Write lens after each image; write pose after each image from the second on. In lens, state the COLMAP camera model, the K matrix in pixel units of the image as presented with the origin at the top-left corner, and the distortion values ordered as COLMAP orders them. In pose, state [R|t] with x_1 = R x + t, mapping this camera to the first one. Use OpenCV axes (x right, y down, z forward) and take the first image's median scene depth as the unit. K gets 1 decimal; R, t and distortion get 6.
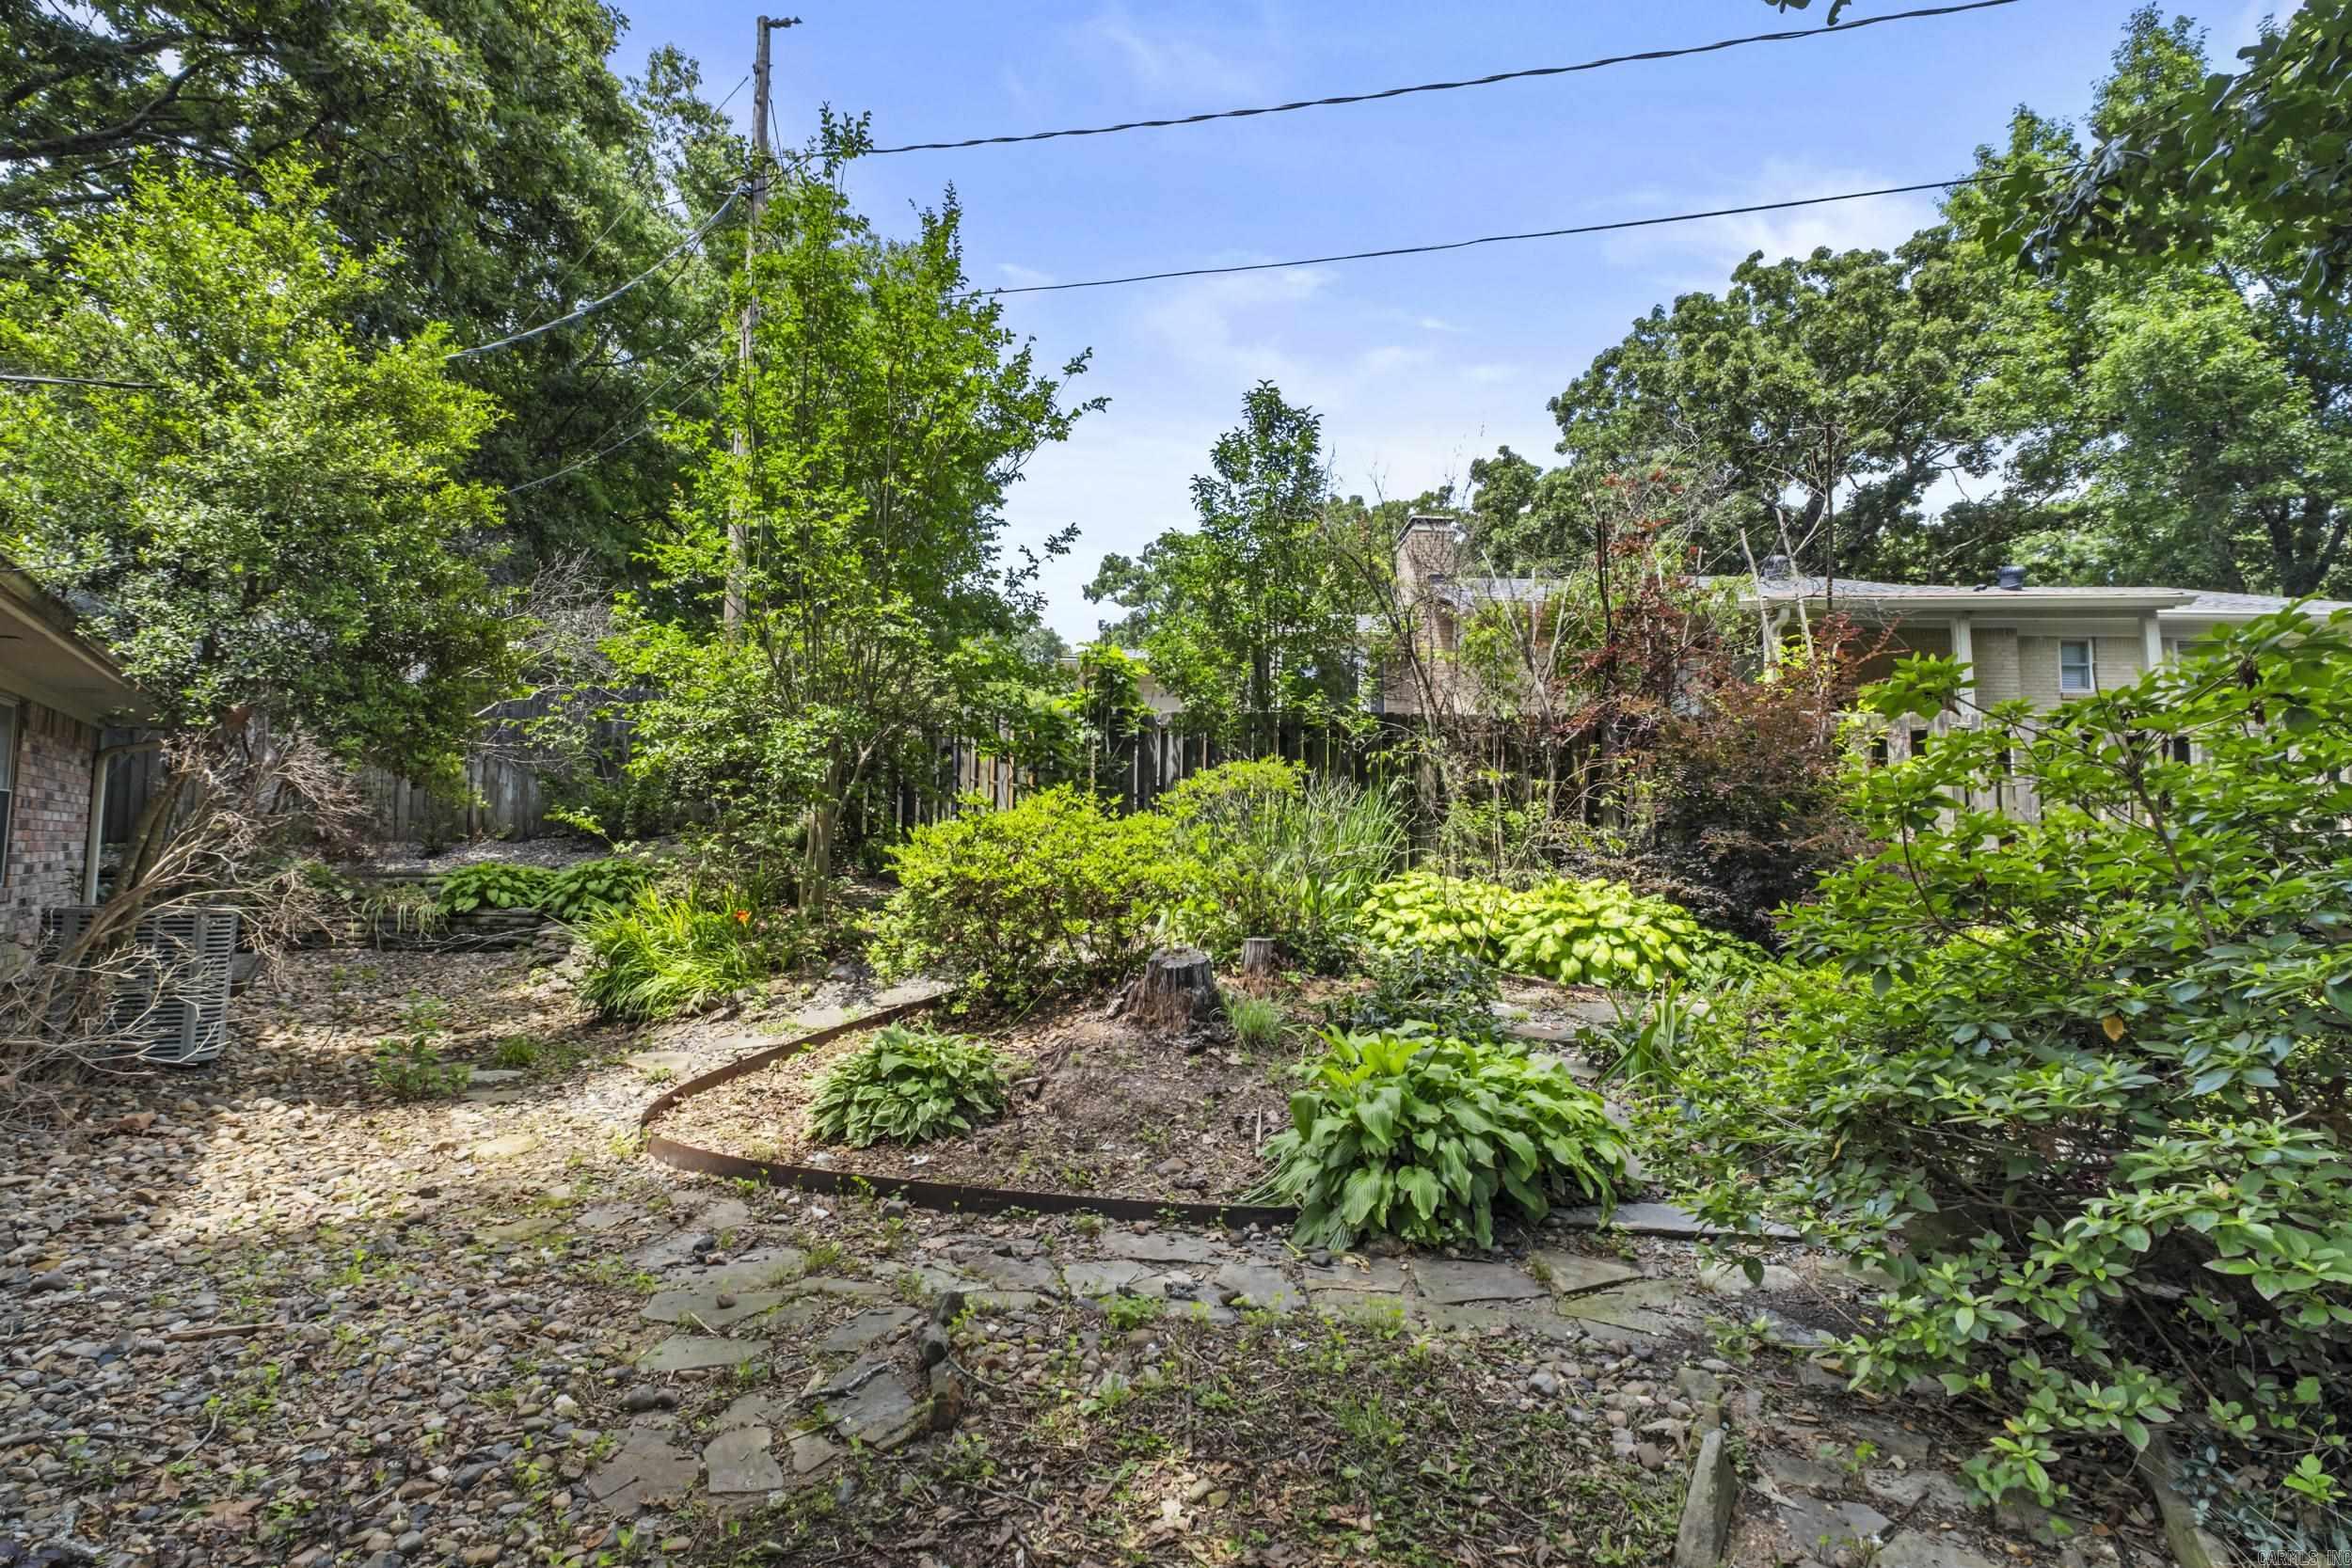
lens RADIAL K [[1023.5, 0, 1176.8], [0, 1023.5, 778.5], [0, 0, 1]] dist [-0.003919, -0.001634]
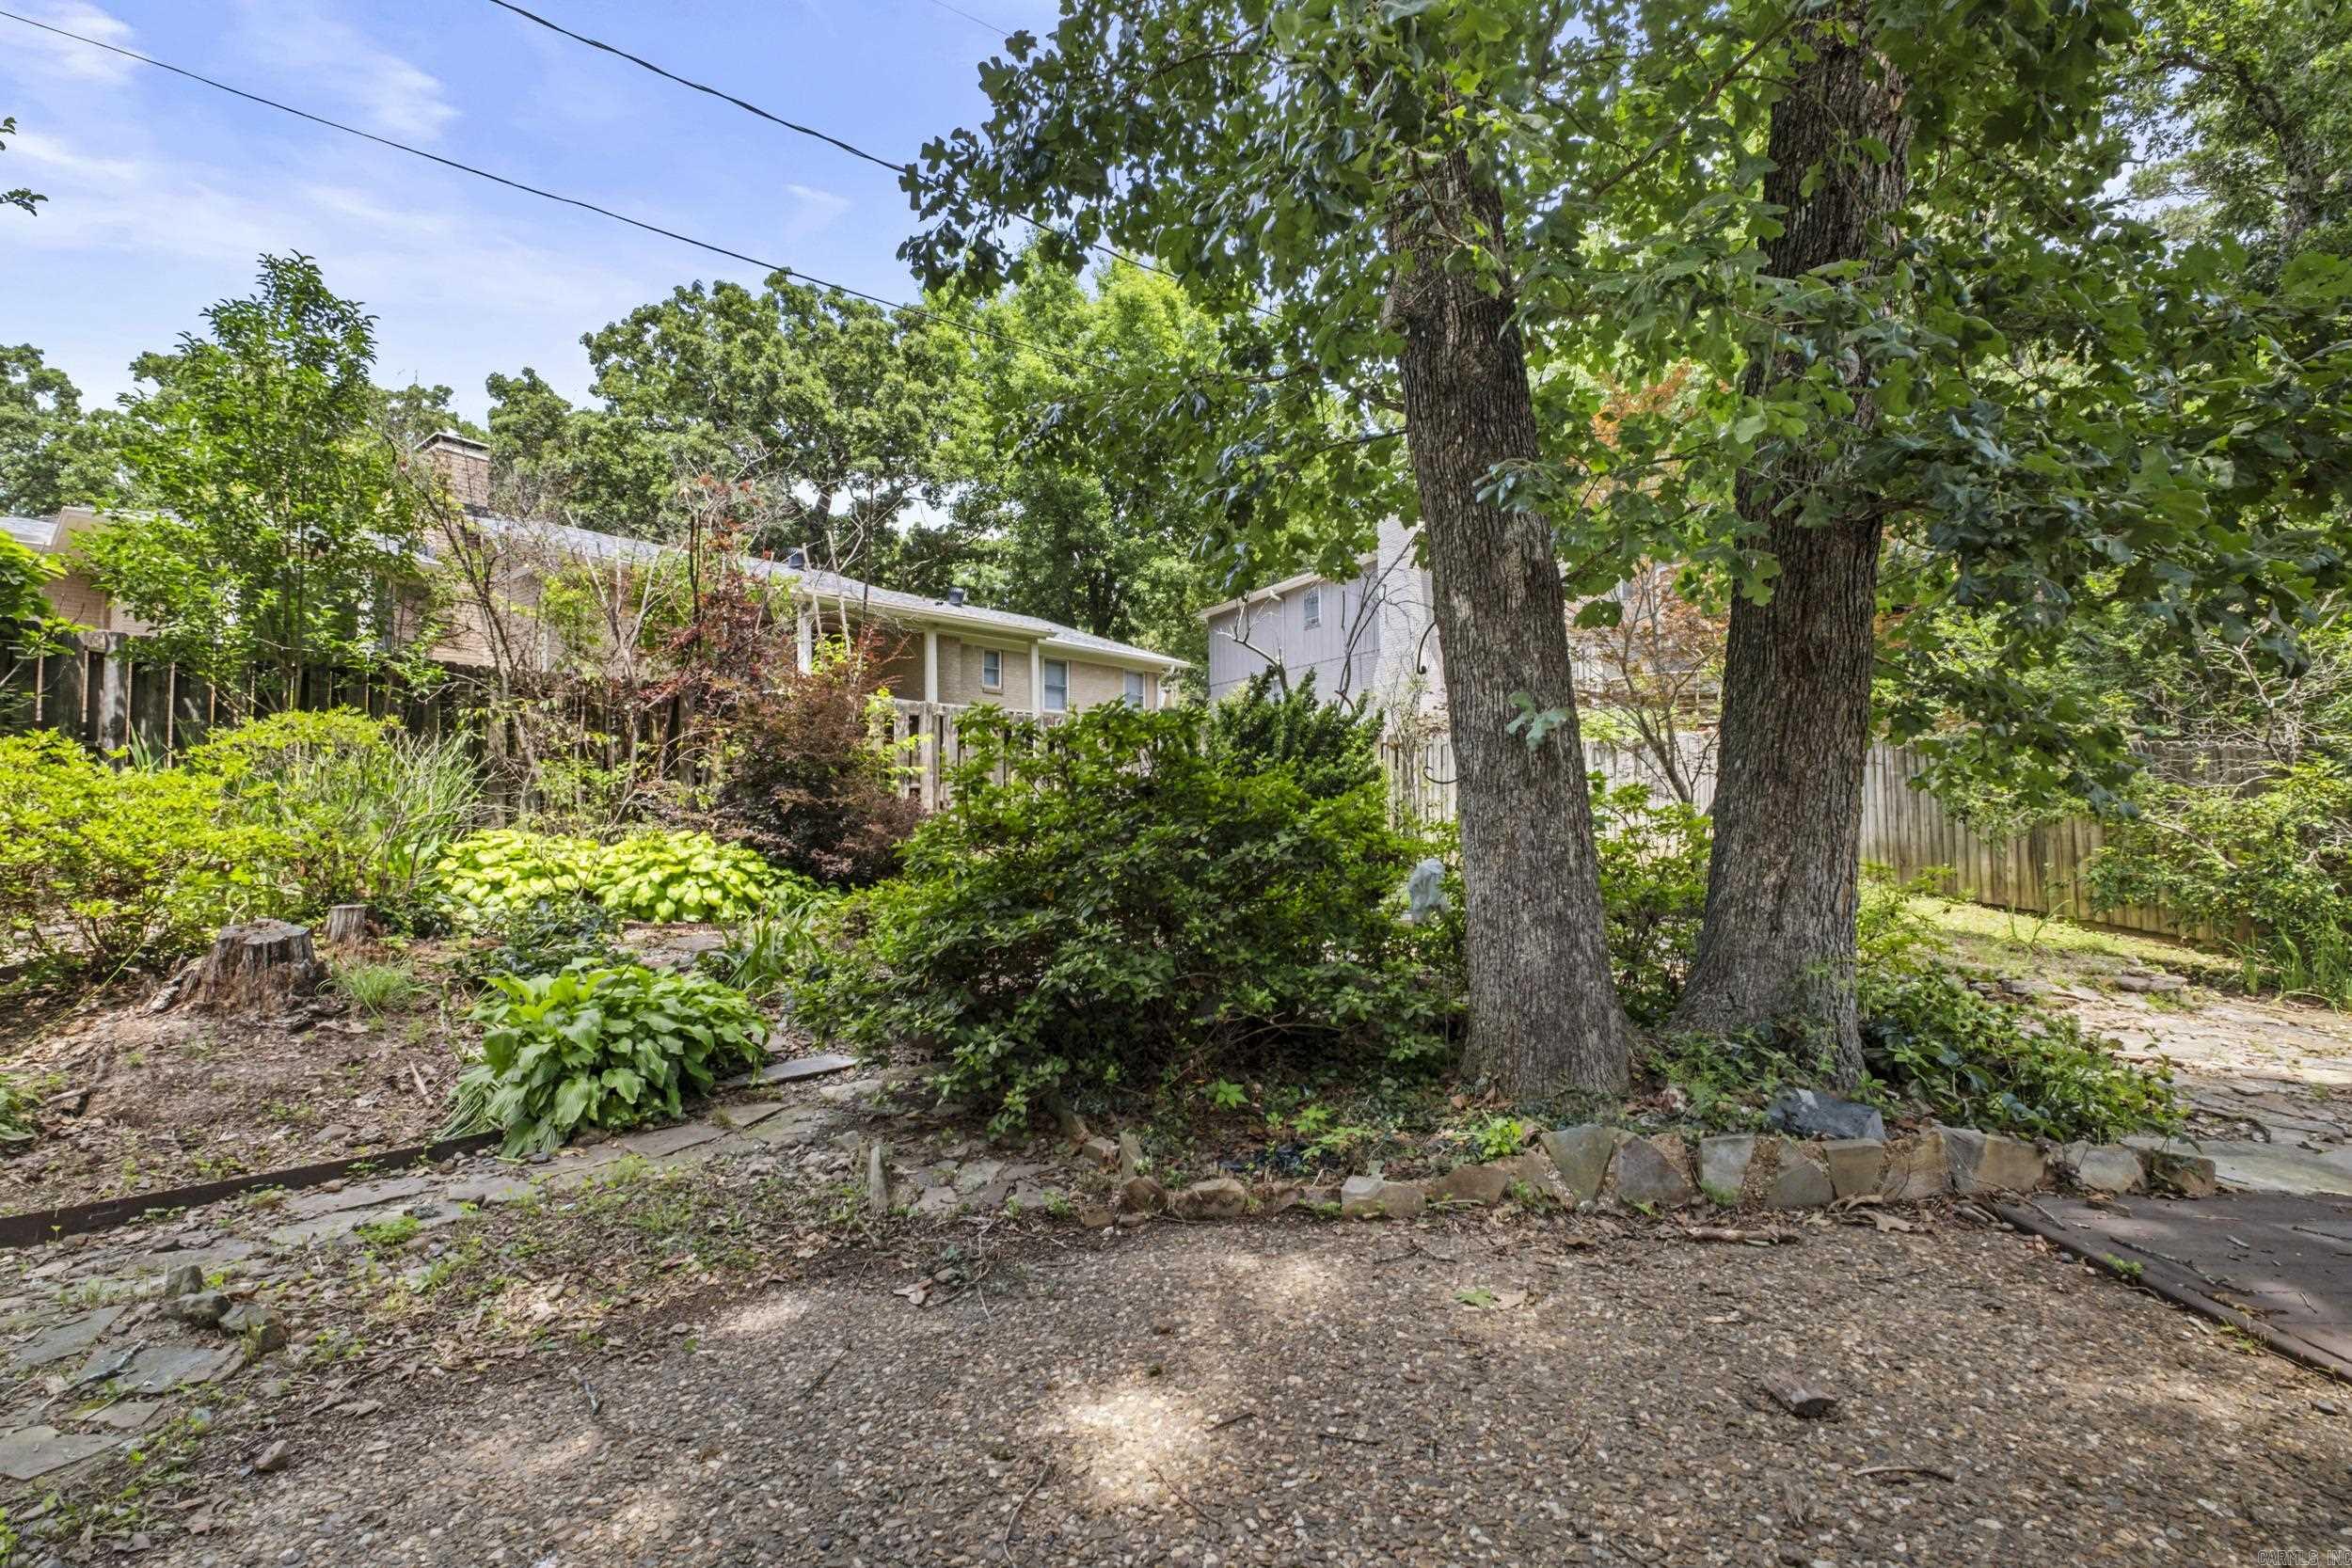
lens RADIAL K [[1023.5, 0, 1176.8], [0, 1023.5, 778.5], [0, 0, 1]] dist [-0.003919, -0.001634]
pose [[0.605867, 0.007768, 0.795528, -0.165702], [-0.045729, 0.998639, 0.025075, -0.013988], [-0.794251, -0.051571, 0.605397, -0.126576]]
